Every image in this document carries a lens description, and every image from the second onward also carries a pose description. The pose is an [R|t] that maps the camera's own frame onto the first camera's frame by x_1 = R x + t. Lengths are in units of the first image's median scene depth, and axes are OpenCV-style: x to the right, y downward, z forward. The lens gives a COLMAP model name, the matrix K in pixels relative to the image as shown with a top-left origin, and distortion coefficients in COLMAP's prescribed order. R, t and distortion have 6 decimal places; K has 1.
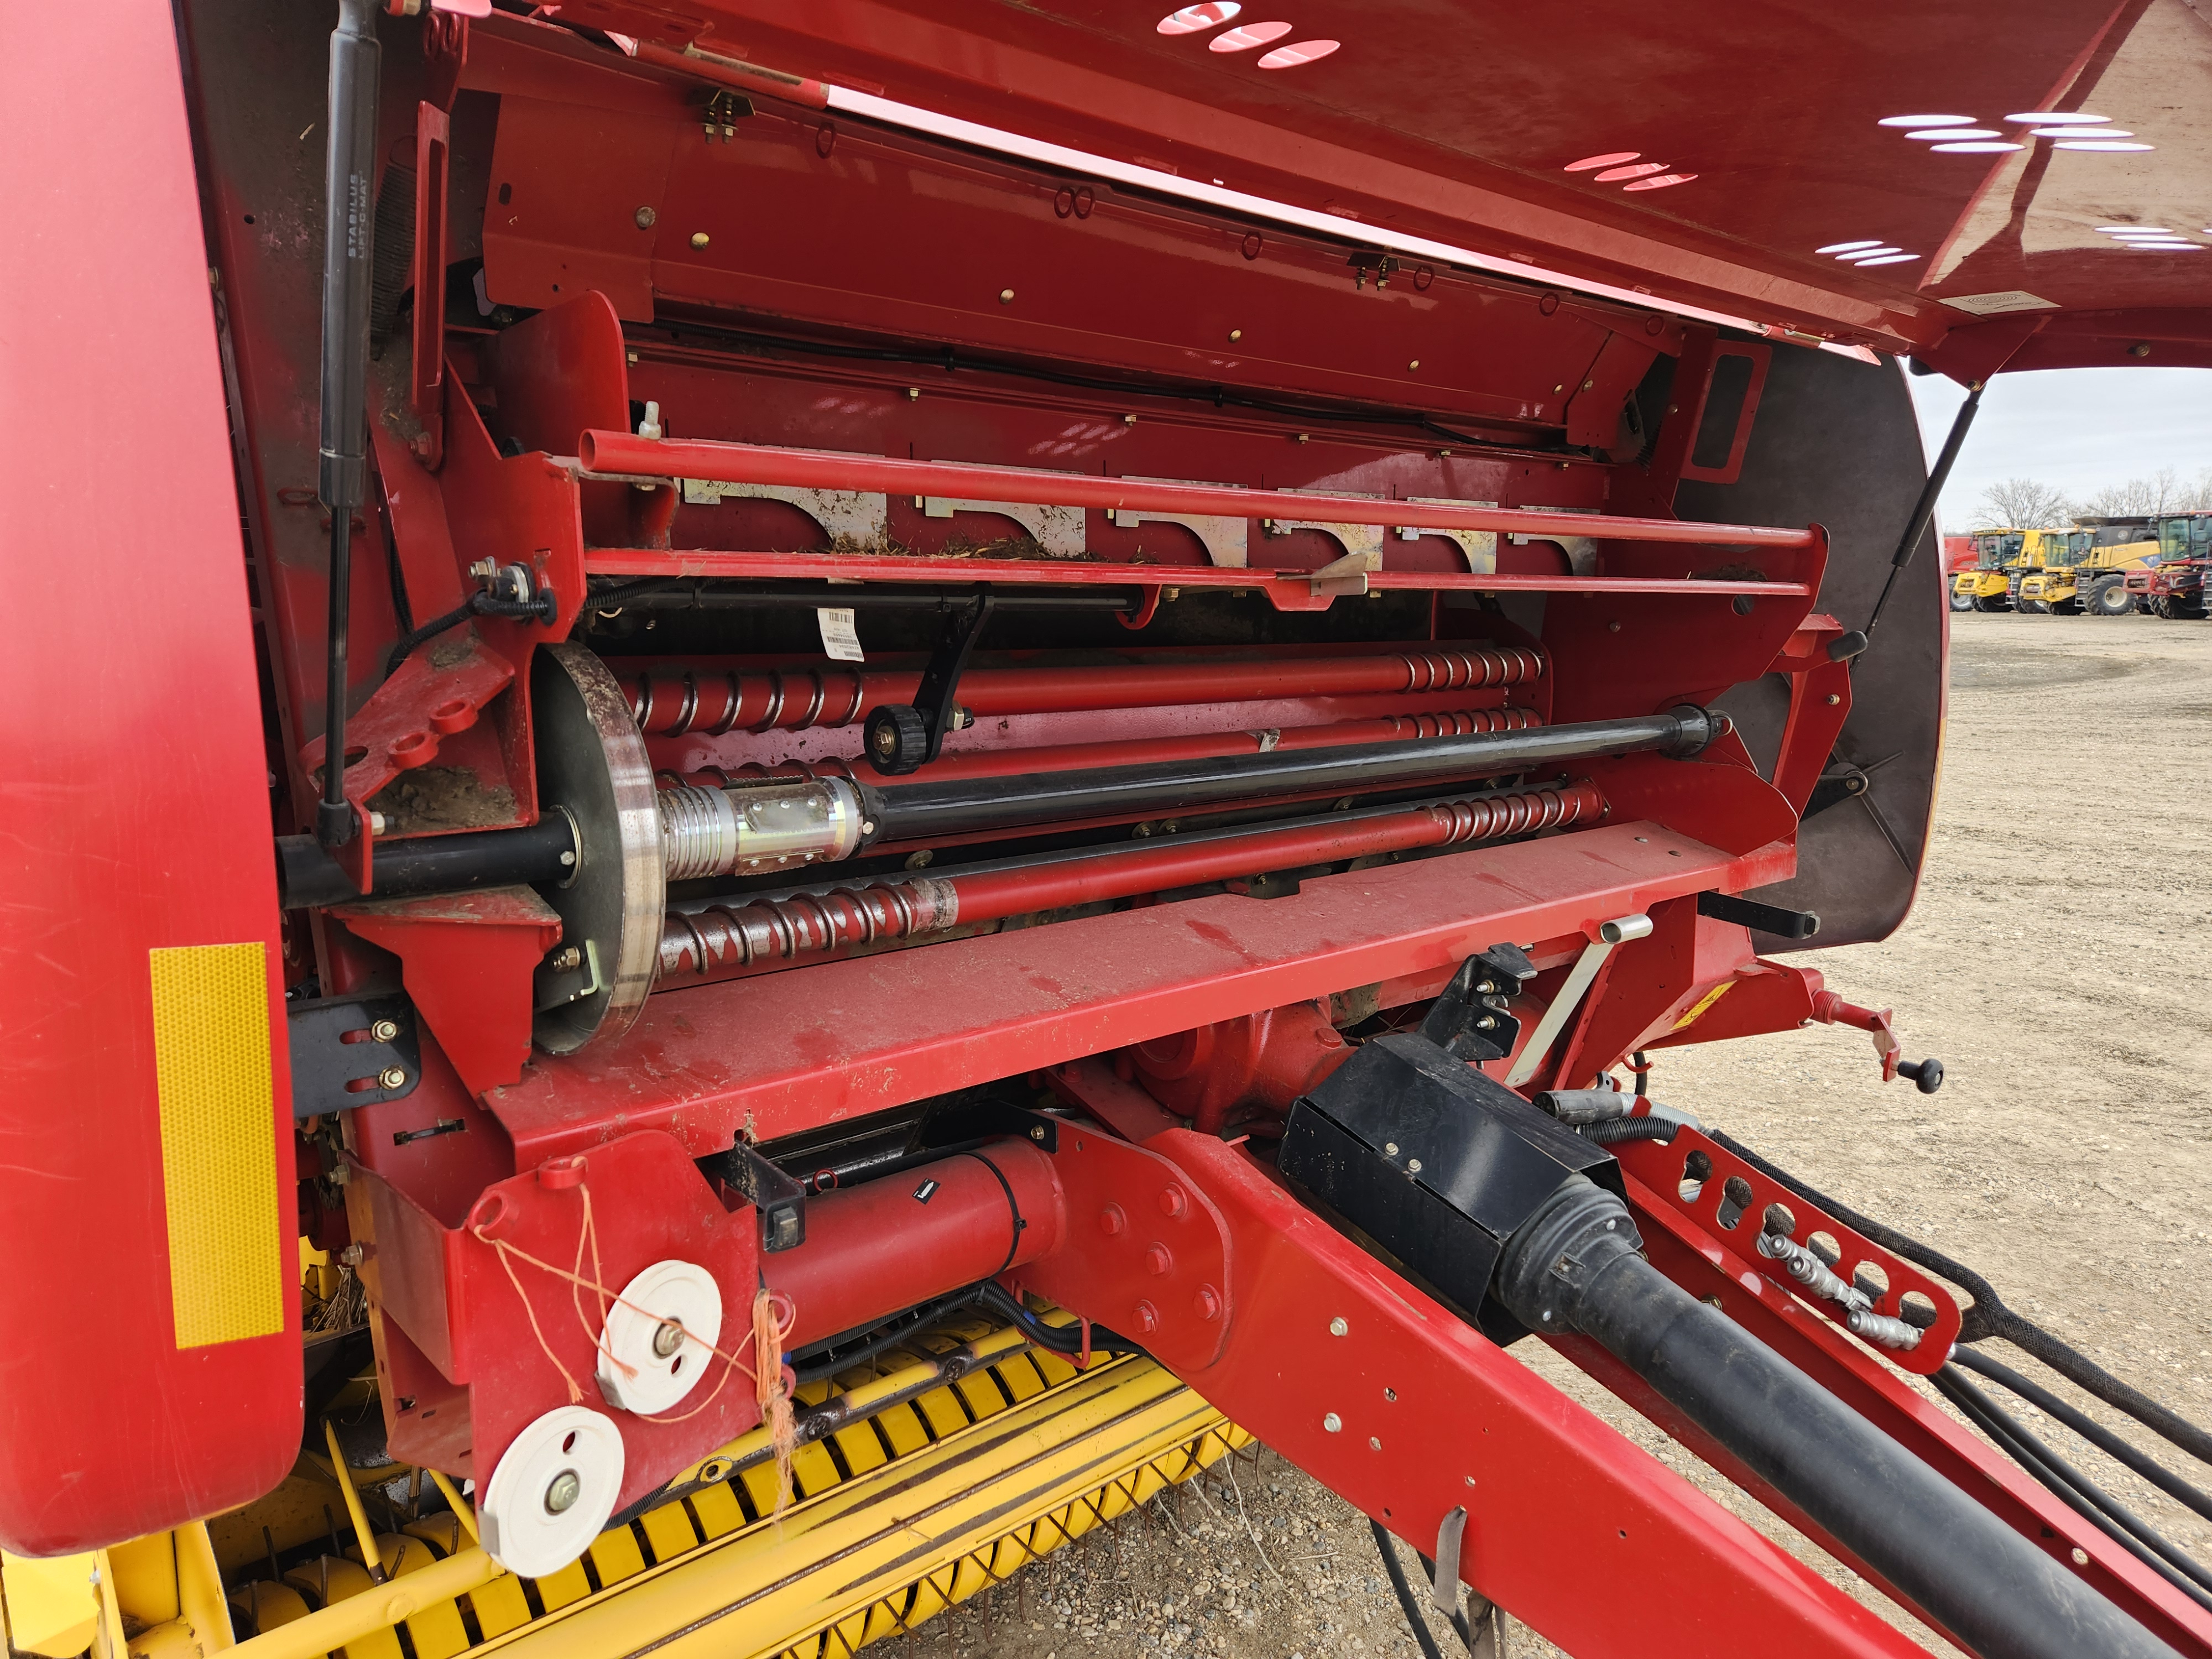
lens RADIAL K [[1471.2, 0, 1106.0], [0, 1471.2, 829.5], [0, 0, 1]] dist [0.088569, -0.084520]
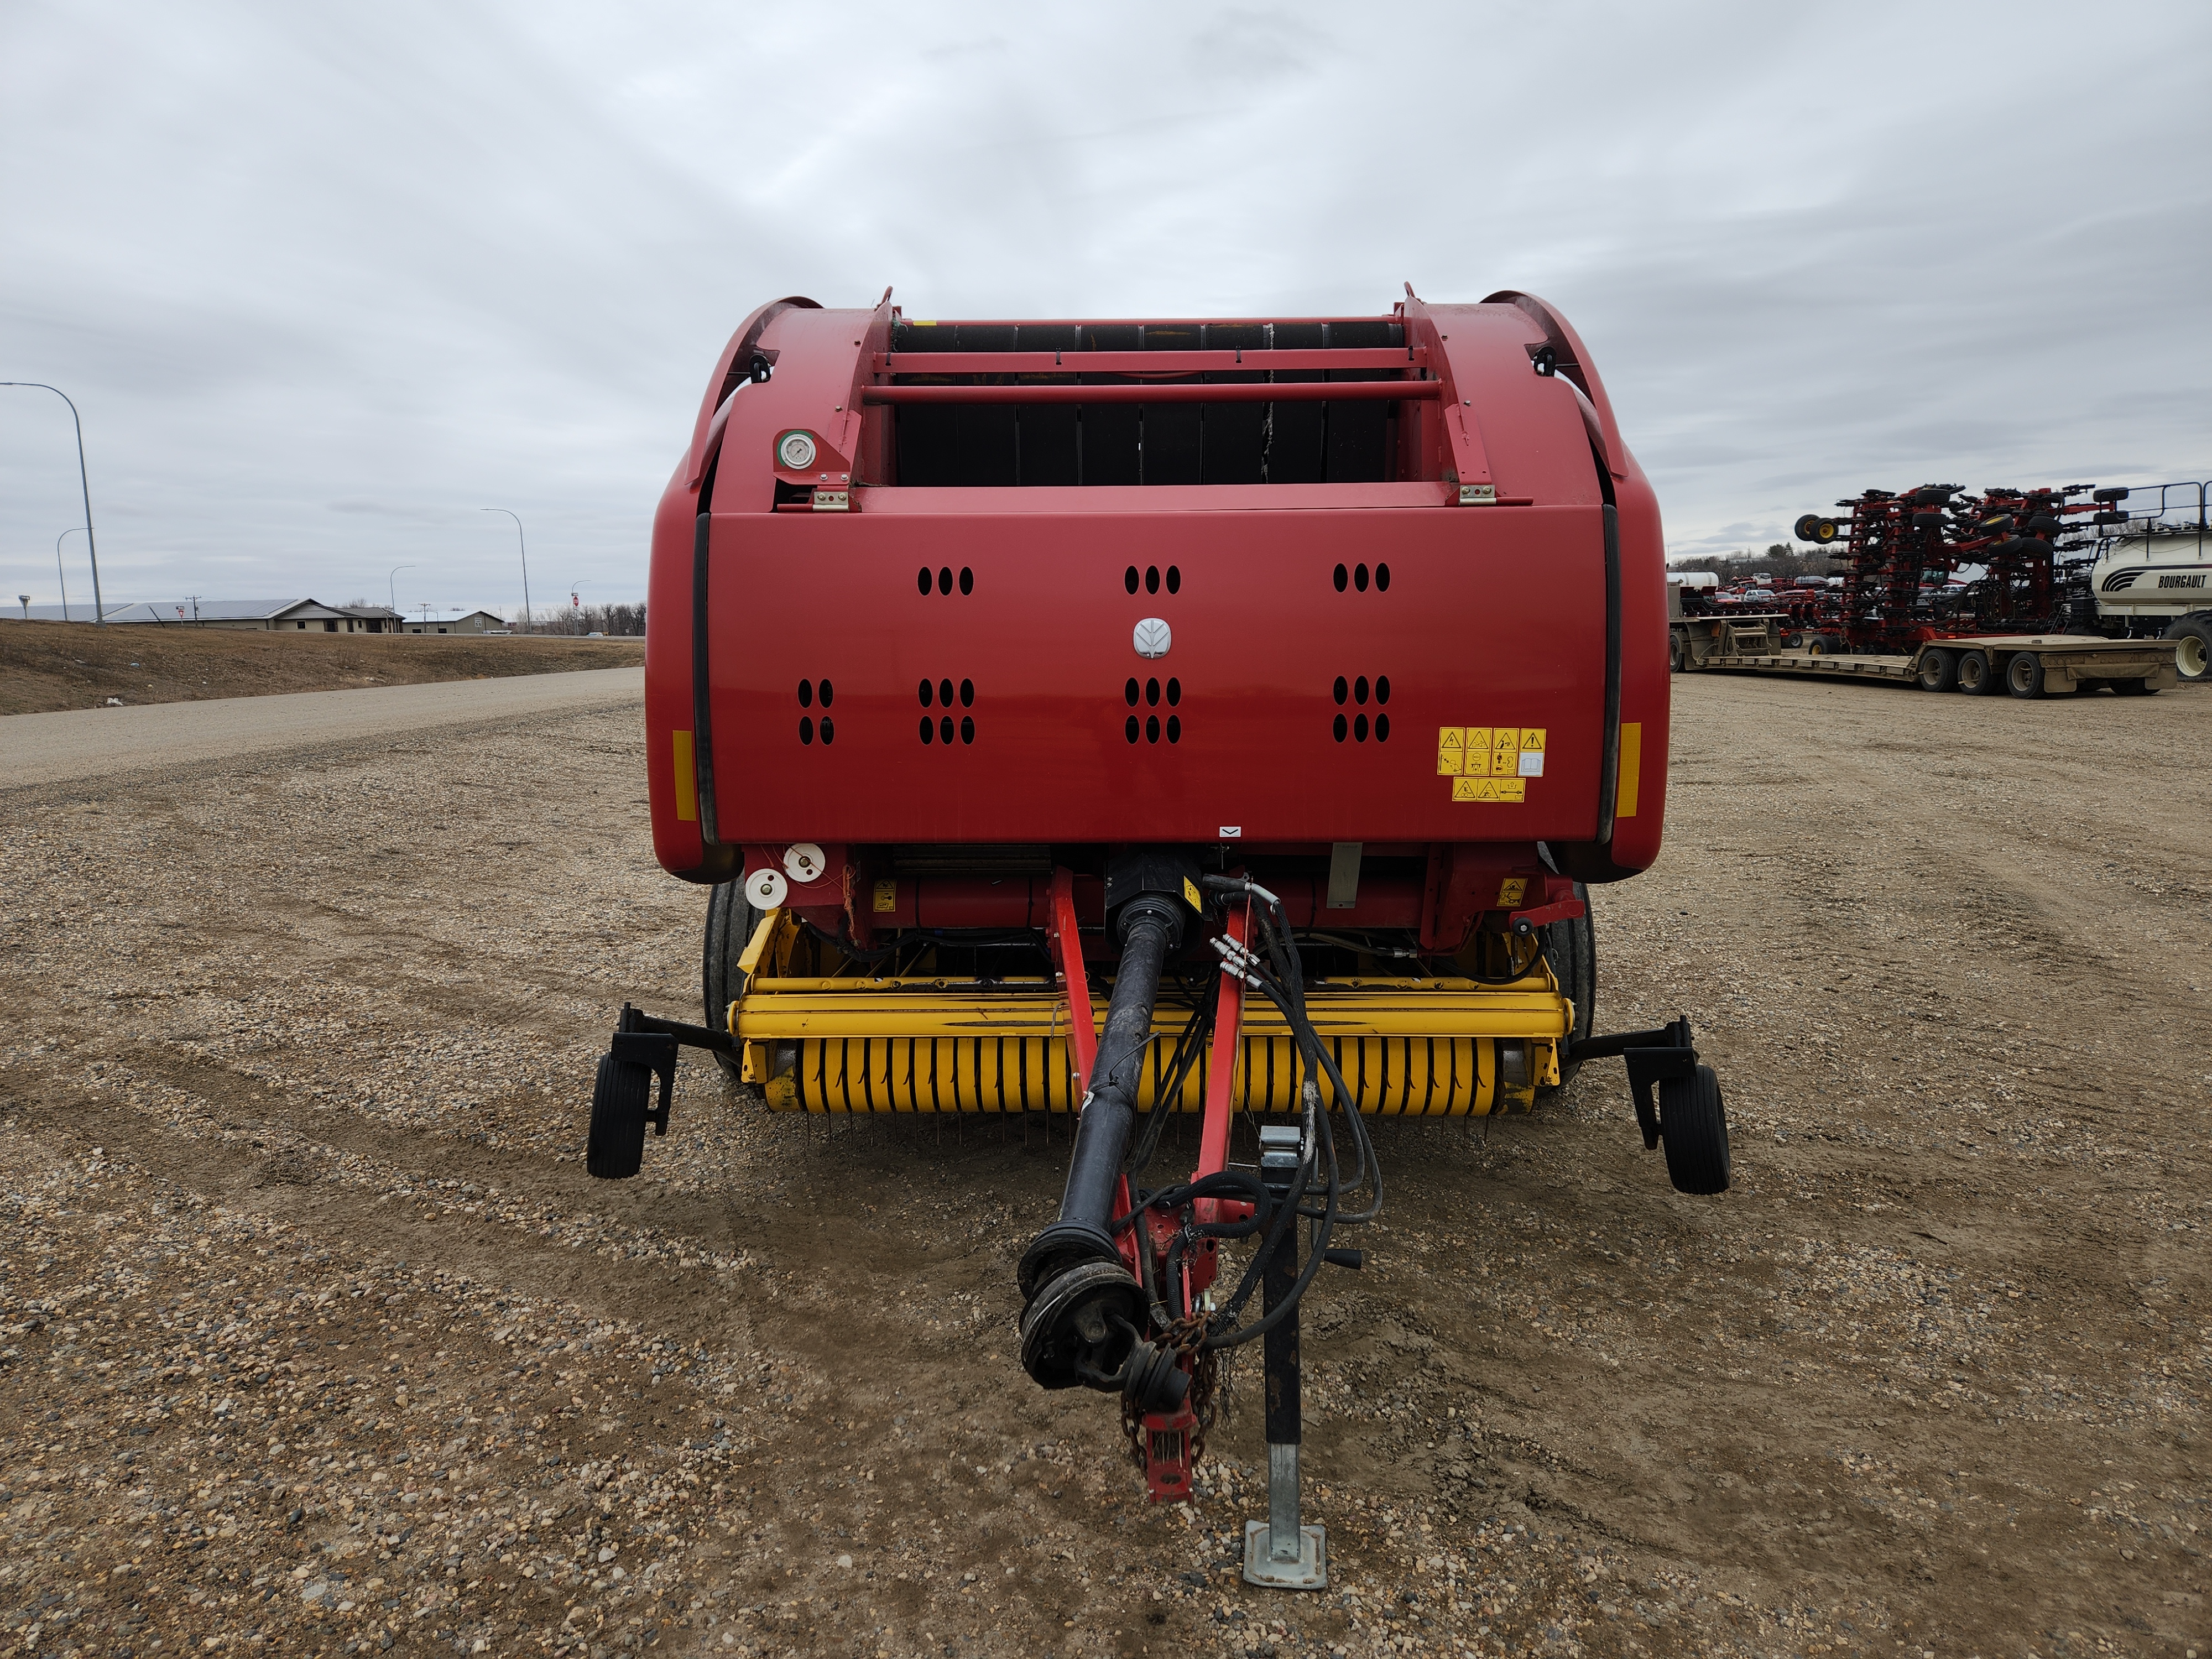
lens RADIAL K [[1471.2, 0, 1106.0], [0, 1471.2, 829.5], [0, 0, 1]] dist [0.088569, -0.084520]
pose [[0.737896, 0.095575, -0.668113, 0.178041], [-0.092596, 0.994898, 0.040055, 0.003804], [0.668532, 0.032308, 0.742981, -0.078469]]
